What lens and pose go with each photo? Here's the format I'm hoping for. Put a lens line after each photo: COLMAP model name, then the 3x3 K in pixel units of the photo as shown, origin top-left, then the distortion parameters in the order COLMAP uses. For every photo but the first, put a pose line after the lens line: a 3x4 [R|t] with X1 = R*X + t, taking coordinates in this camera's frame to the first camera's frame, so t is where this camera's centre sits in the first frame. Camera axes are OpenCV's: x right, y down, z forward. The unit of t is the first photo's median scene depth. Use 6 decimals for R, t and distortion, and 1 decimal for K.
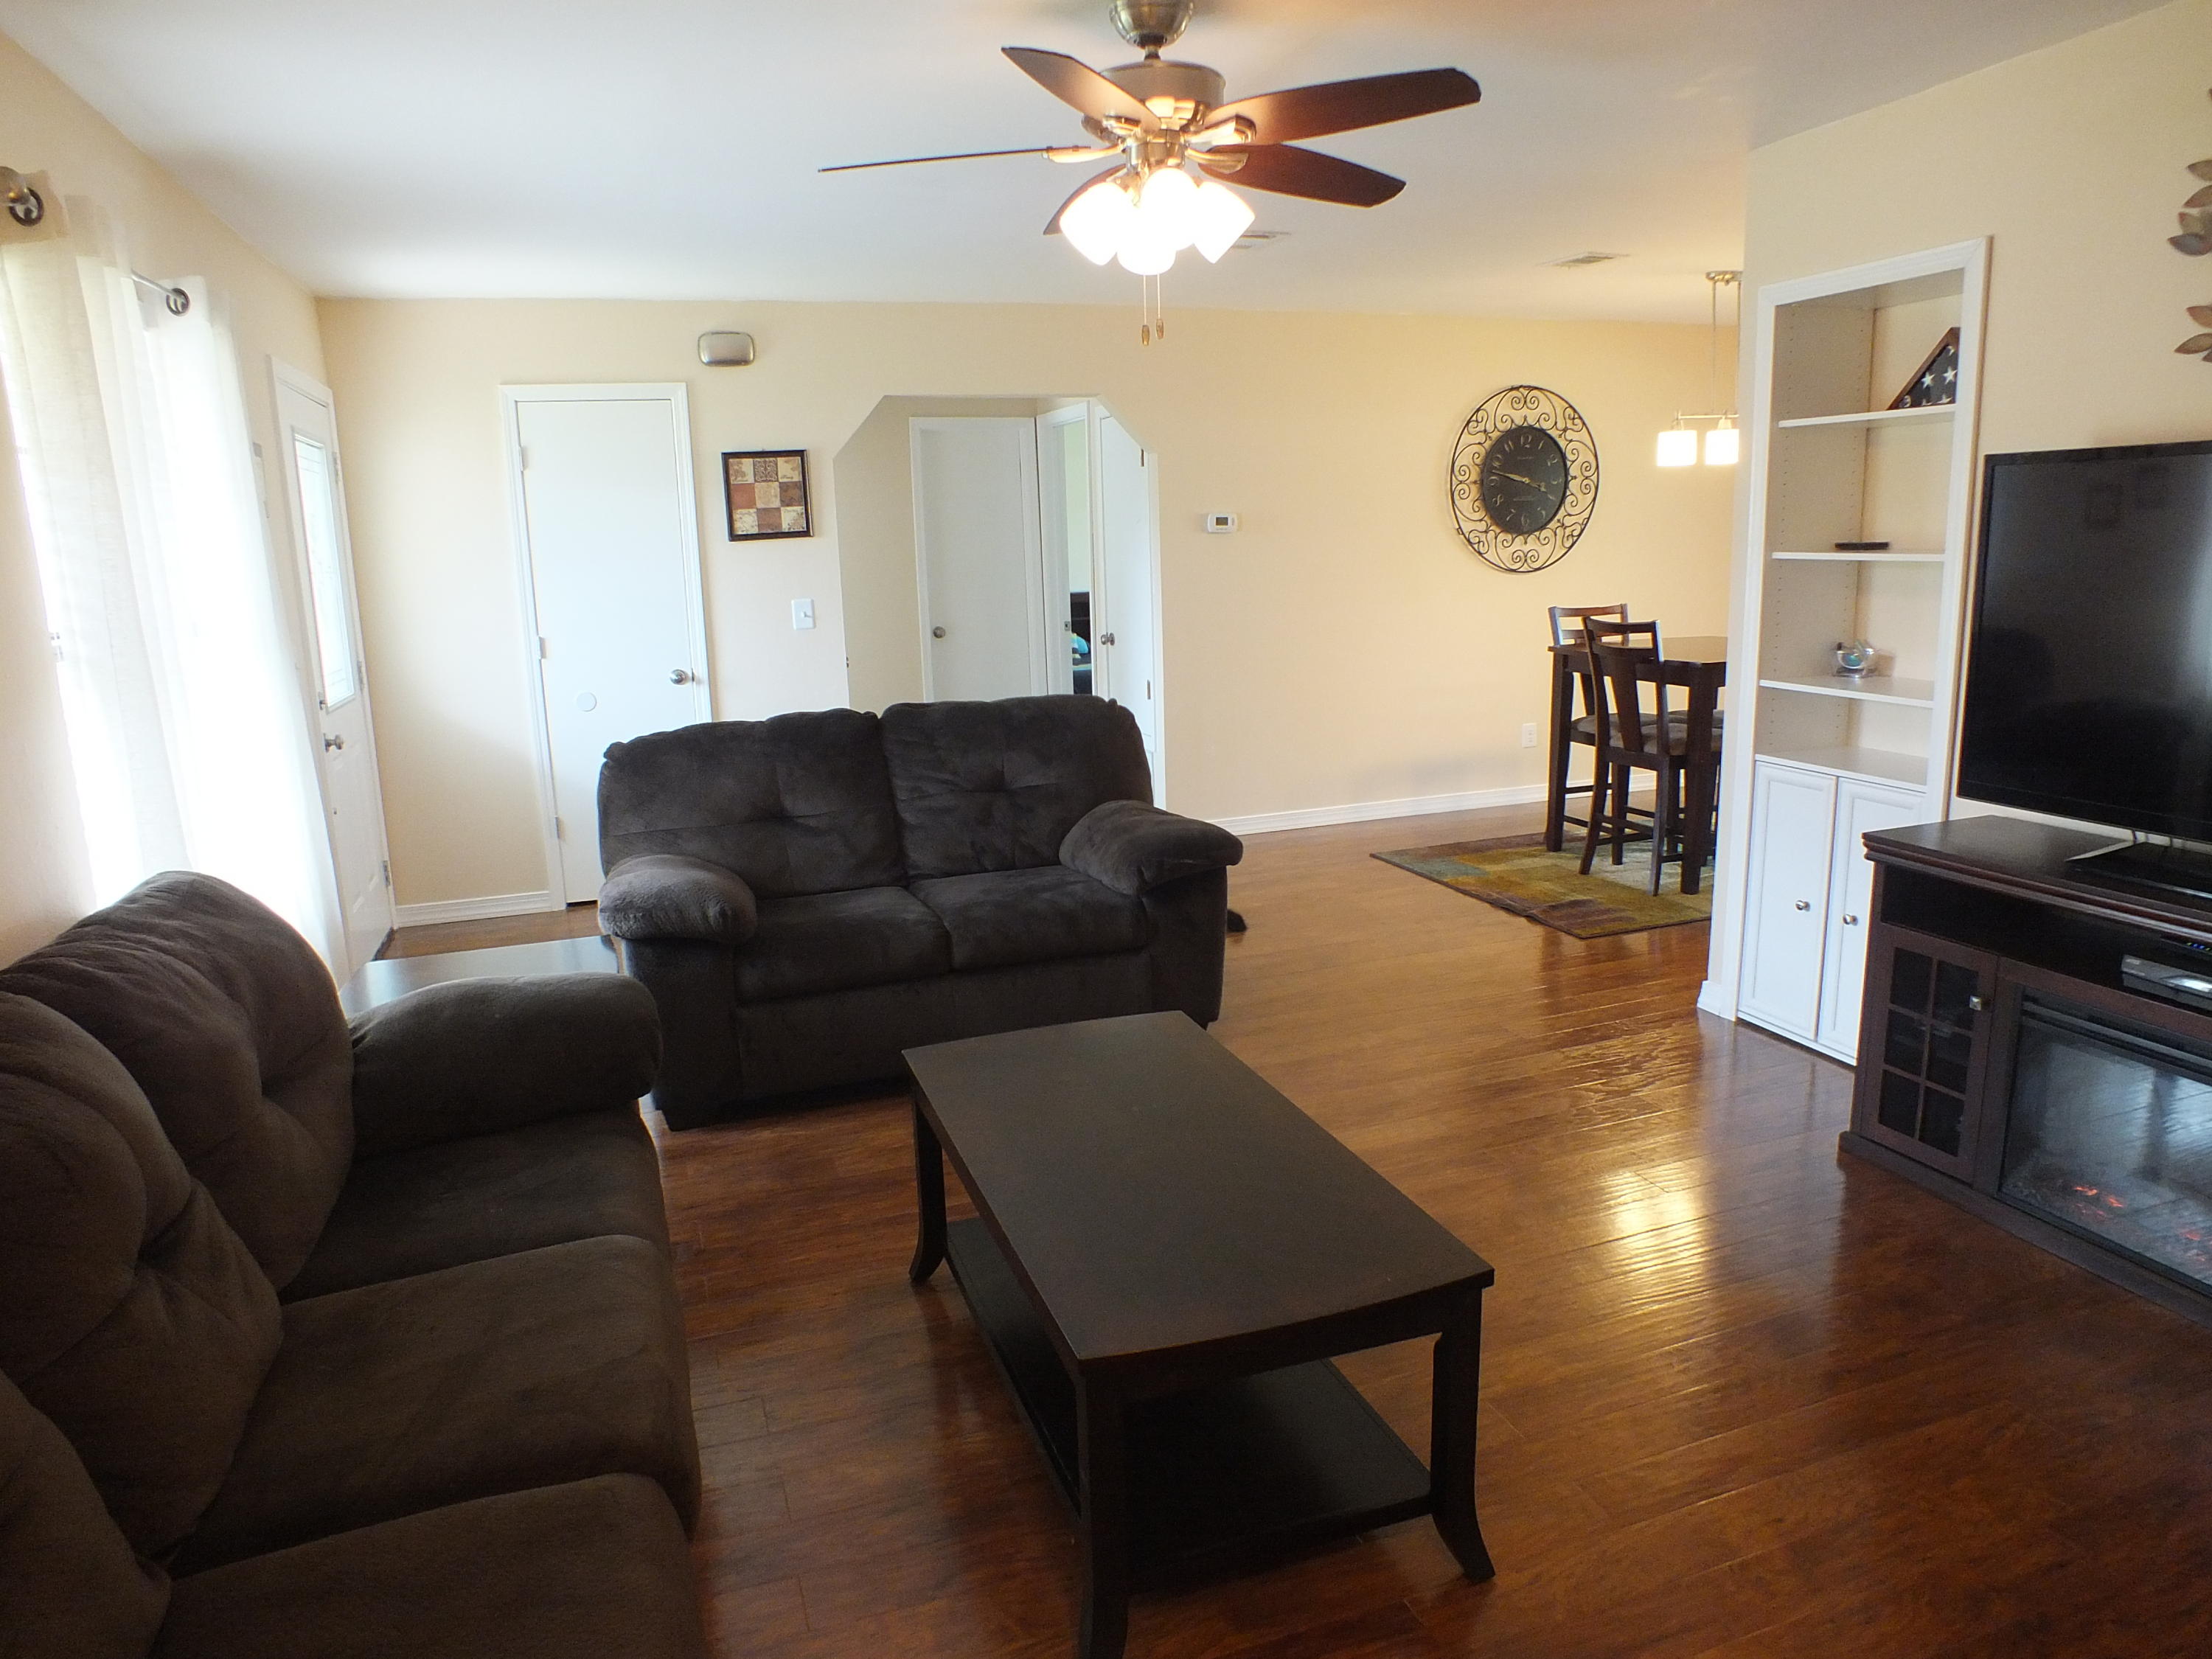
lens RADIAL K [[1435.4, 0, 1111.8], [0, 1435.4, 832.0], [0, 0, 1]] dist [-0.080821, 0.034982]
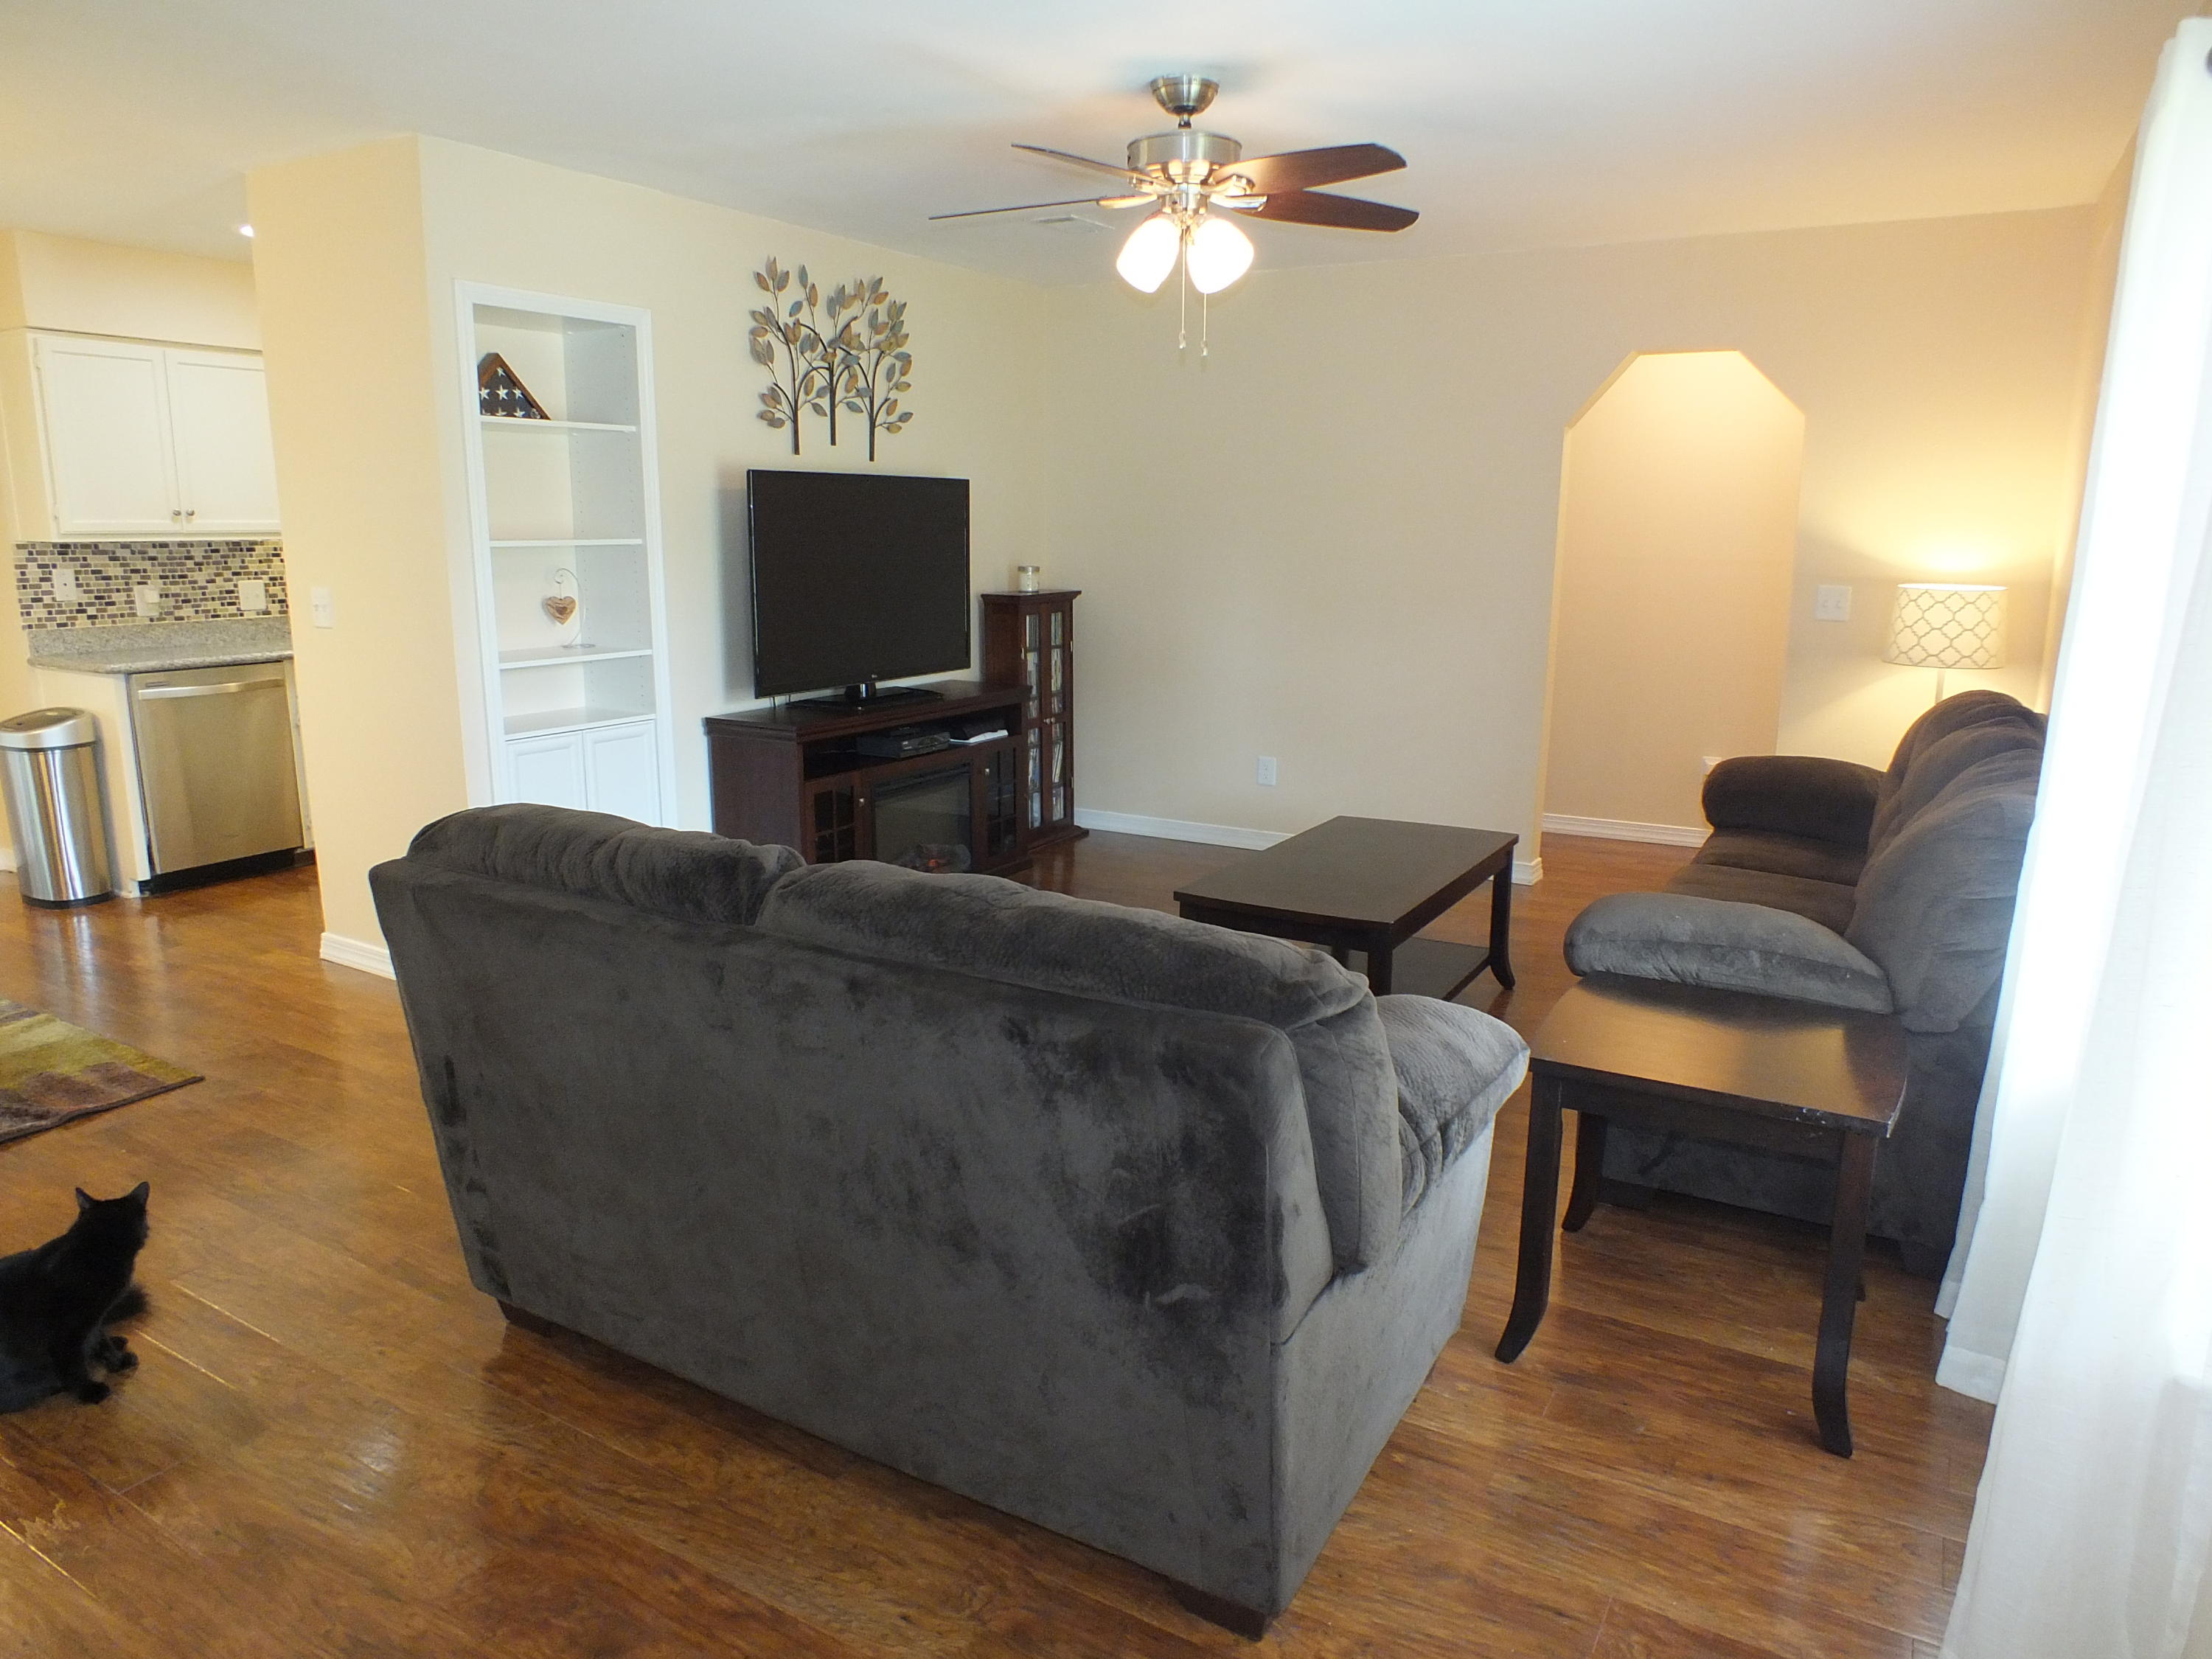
lens RADIAL K [[1435.4, 0, 1128.4], [0, 1435.4, 840.7], [0, 0, 1]] dist [-0.080821, 0.034982]
pose [[-0.666978, -0.132847, 0.733139, -0.518930], [0.163718, 0.933797, 0.318150, -0.197883], [-0.726868, 0.332227, -0.601072, 1.097052]]
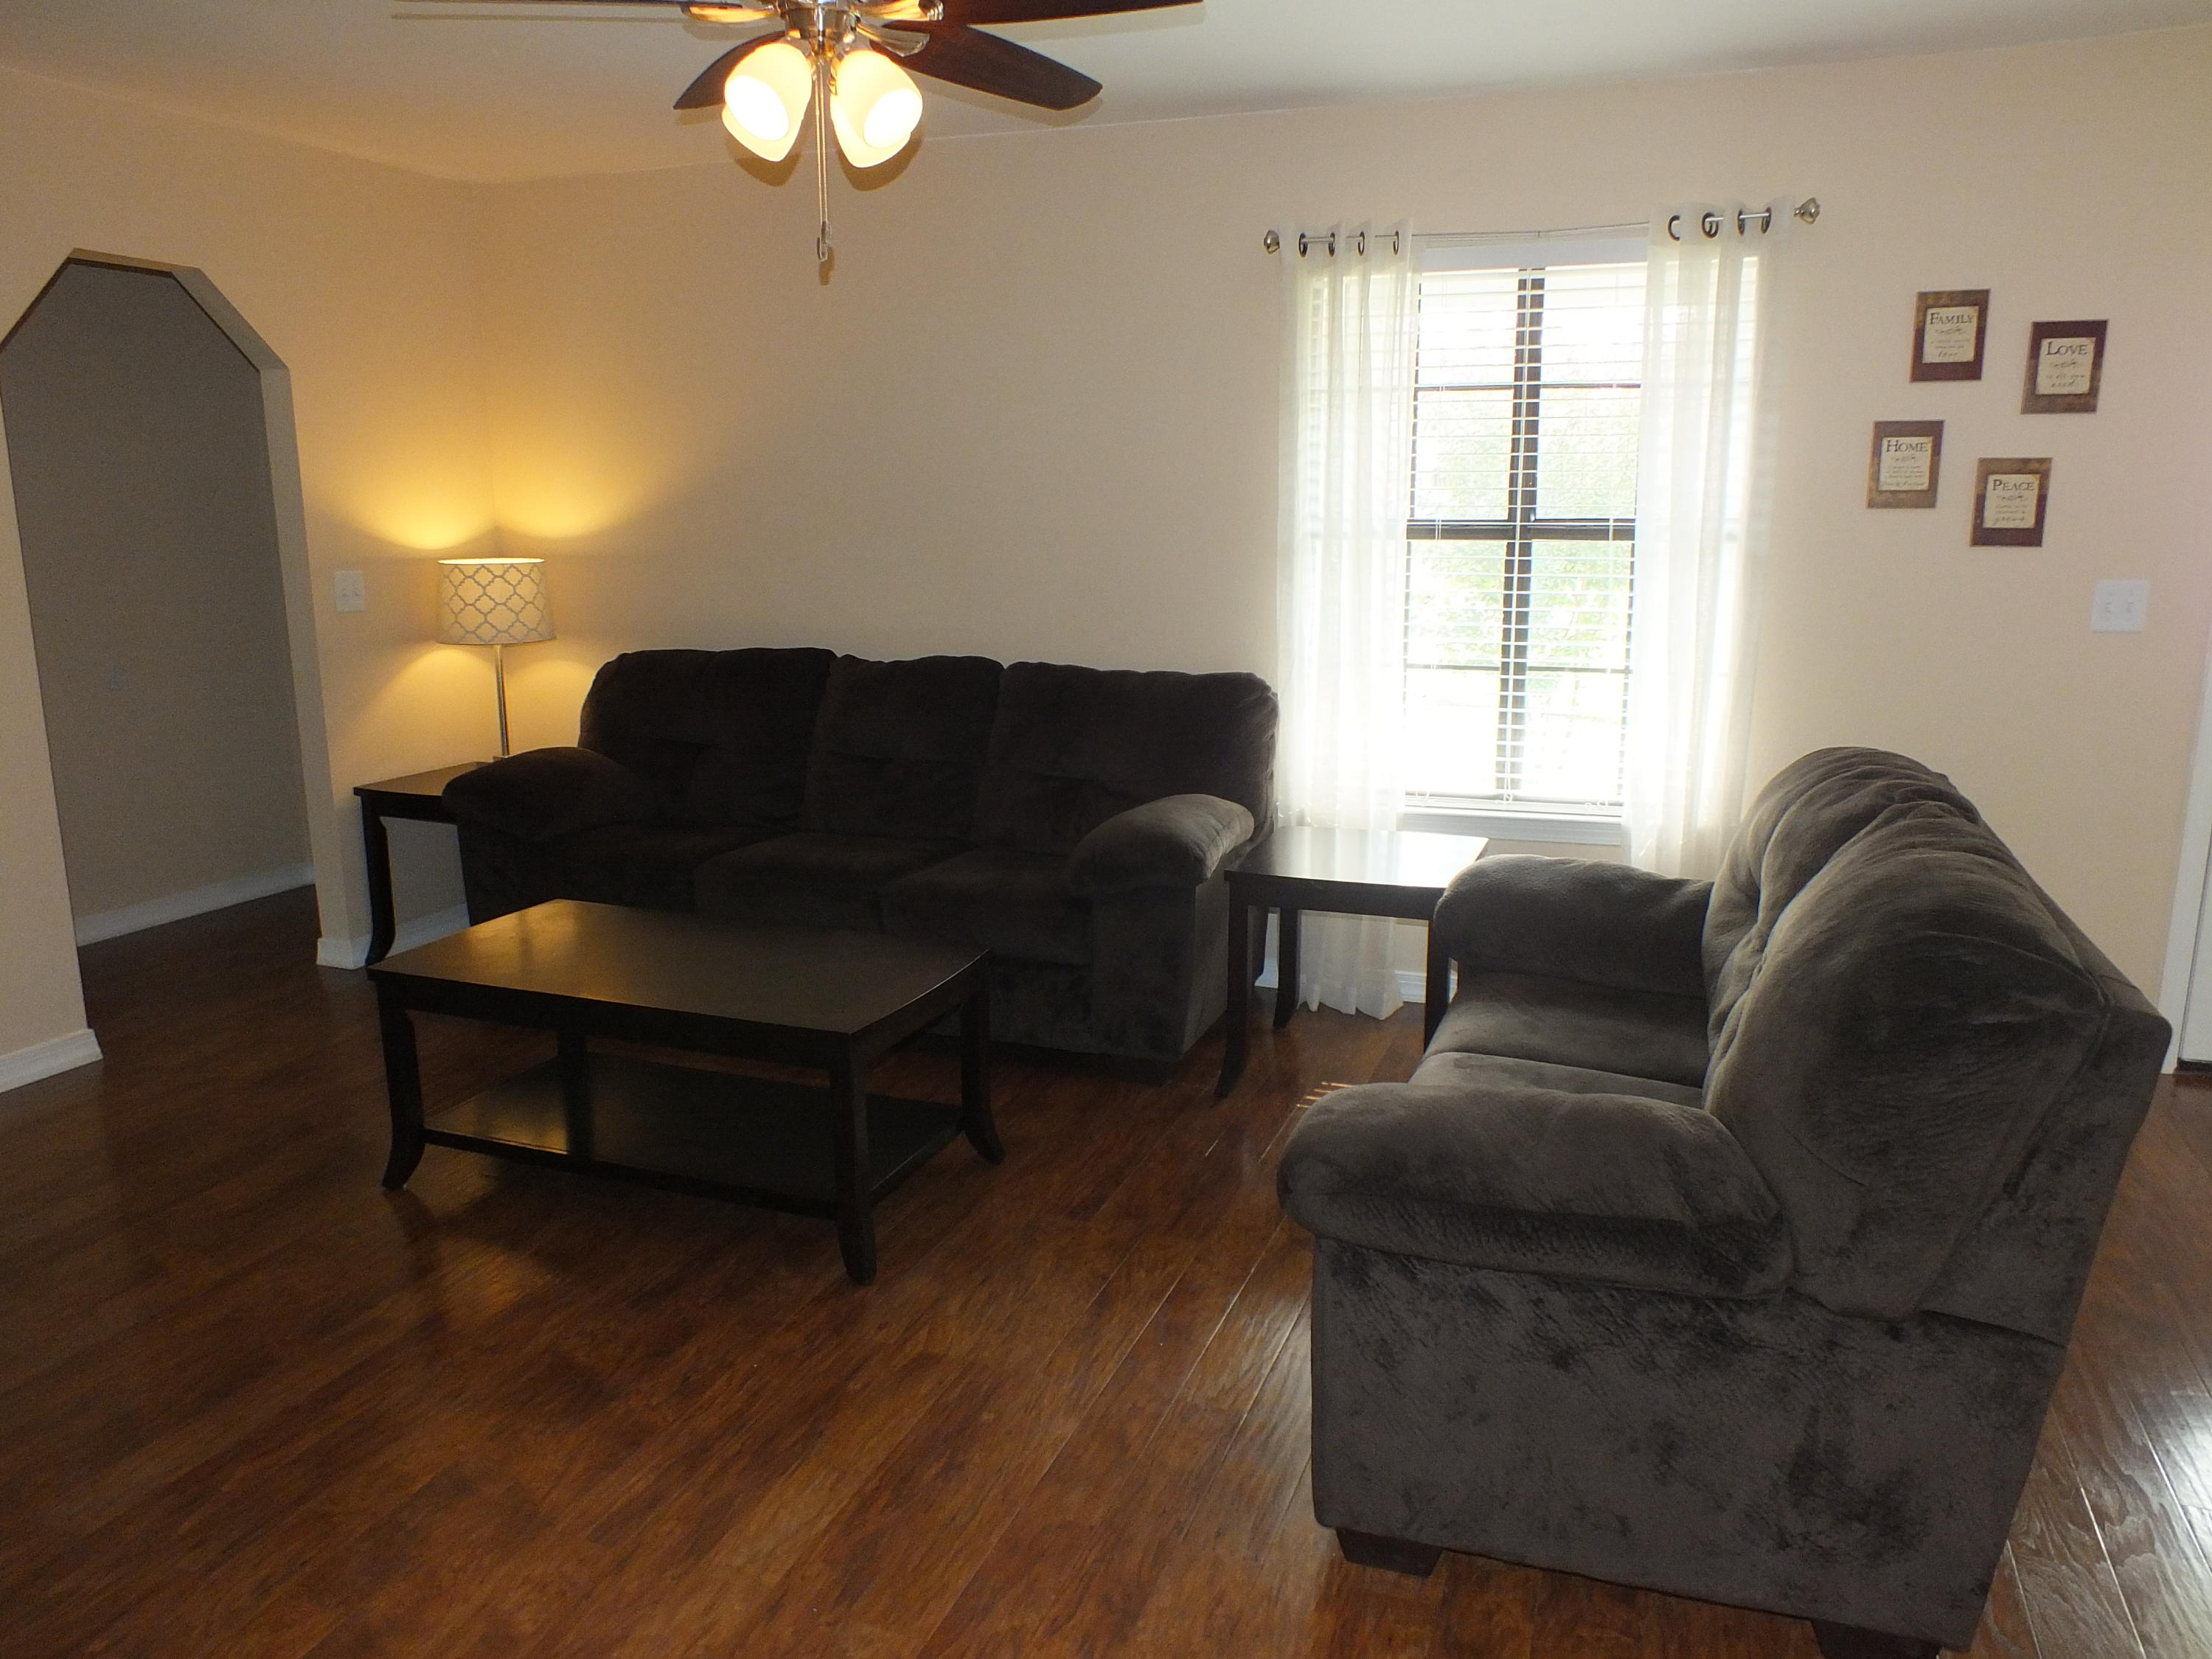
lens RADIAL K [[1571.4, 0, 1116.5], [0, 1571.4, 838.2], [0, 0, 1]] dist [-0.050896, 0.025626]
pose [[-0.615086, 0.200808, -0.762460, 0.389959], [-0.133239, 0.926645, 0.351536, -0.206446], [0.777120, 0.317814, -0.543211, 0.980588]]
